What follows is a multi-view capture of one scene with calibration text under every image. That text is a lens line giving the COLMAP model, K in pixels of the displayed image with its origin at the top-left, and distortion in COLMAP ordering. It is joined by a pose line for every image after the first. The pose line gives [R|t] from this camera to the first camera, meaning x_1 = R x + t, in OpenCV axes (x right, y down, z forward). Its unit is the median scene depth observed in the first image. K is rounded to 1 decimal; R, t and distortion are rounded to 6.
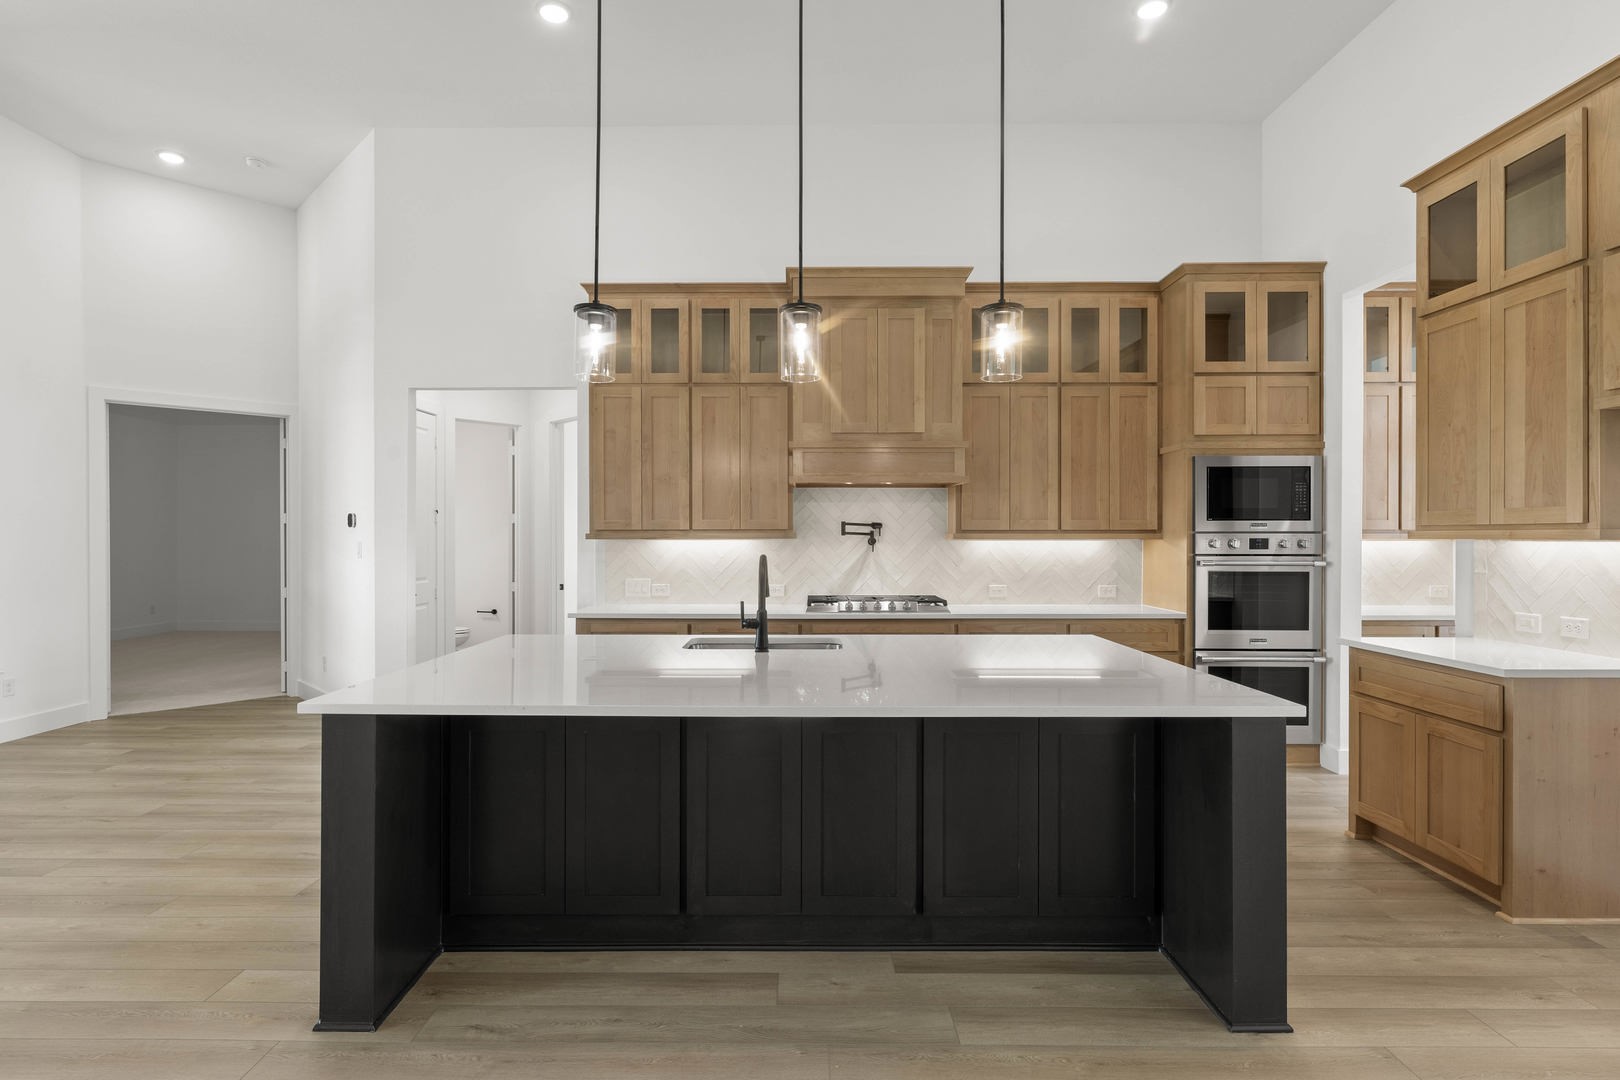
lens RADIAL K [[806.6, 0, 800.6], [0, 806.6, 540.8], [0, 0, 1]] dist [-0.004428, 0.000605]
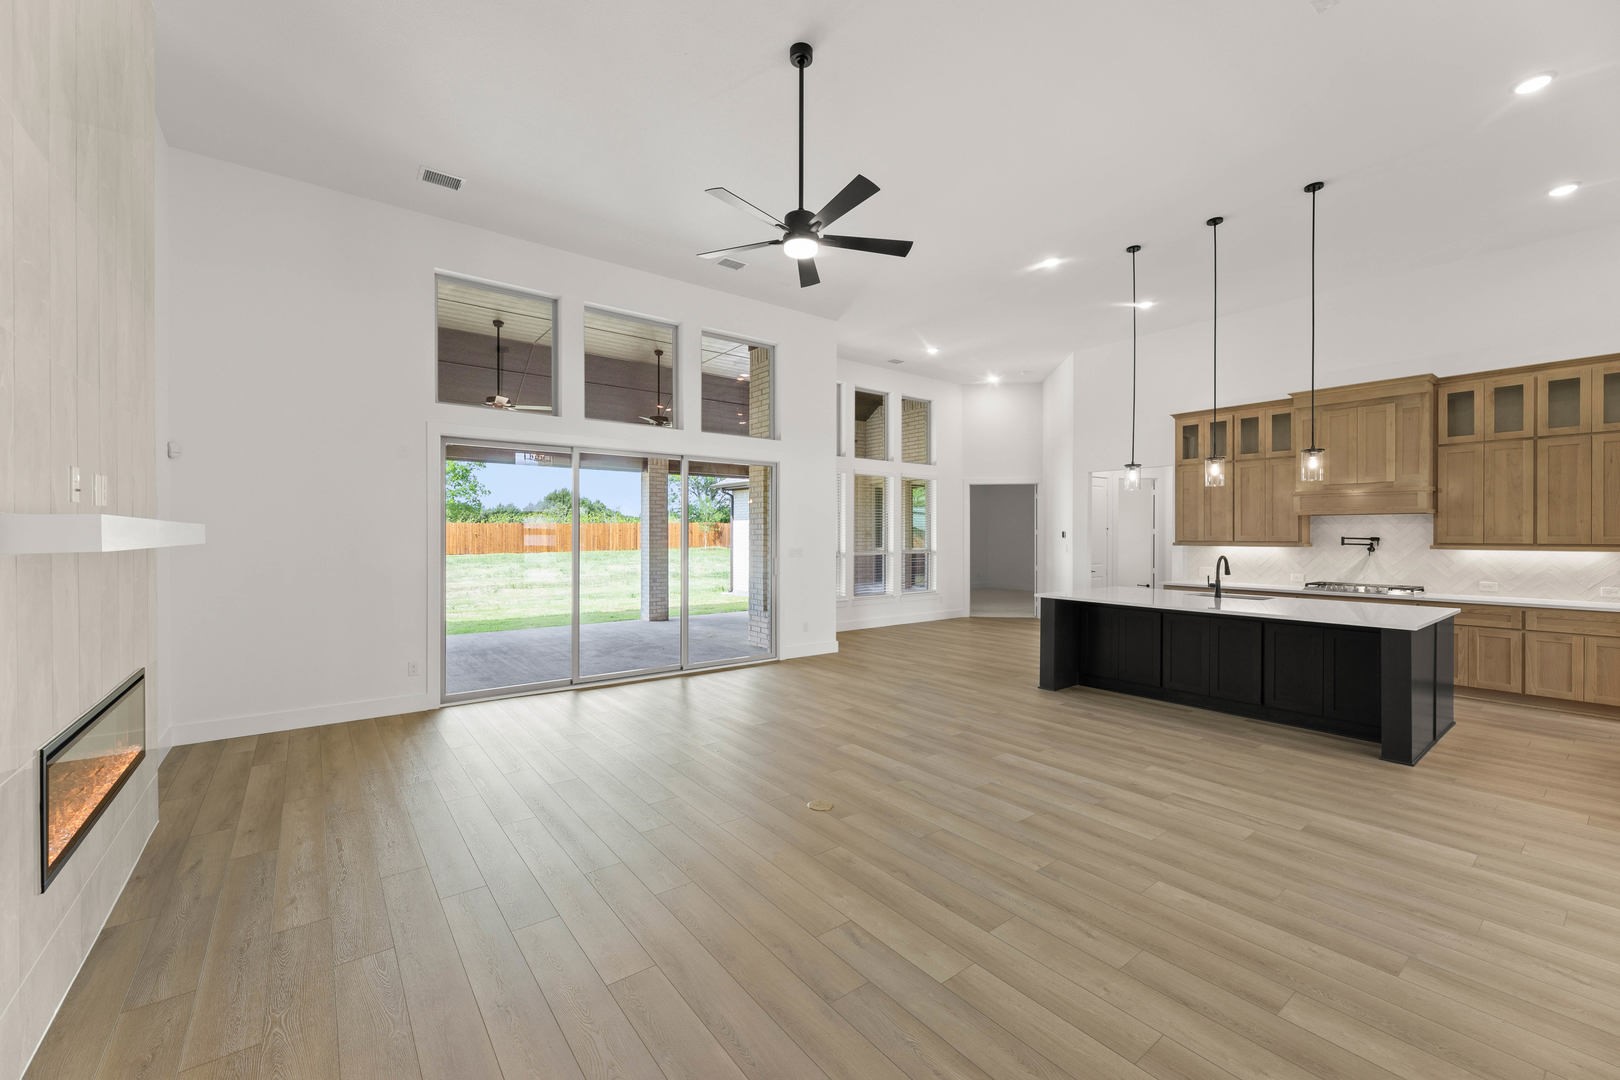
lens RADIAL K [[653.2, 0, 800.9], [0, 653.2, 535.5], [0, 0, 1]] dist [-0.002151, 0.000430]
pose [[0.603127, 0.001844, -0.797643, 0.452621], [-0.003832, 0.999992, -0.000586, -0.021998], [0.797636, 0.003410, 0.603130, -0.673347]]
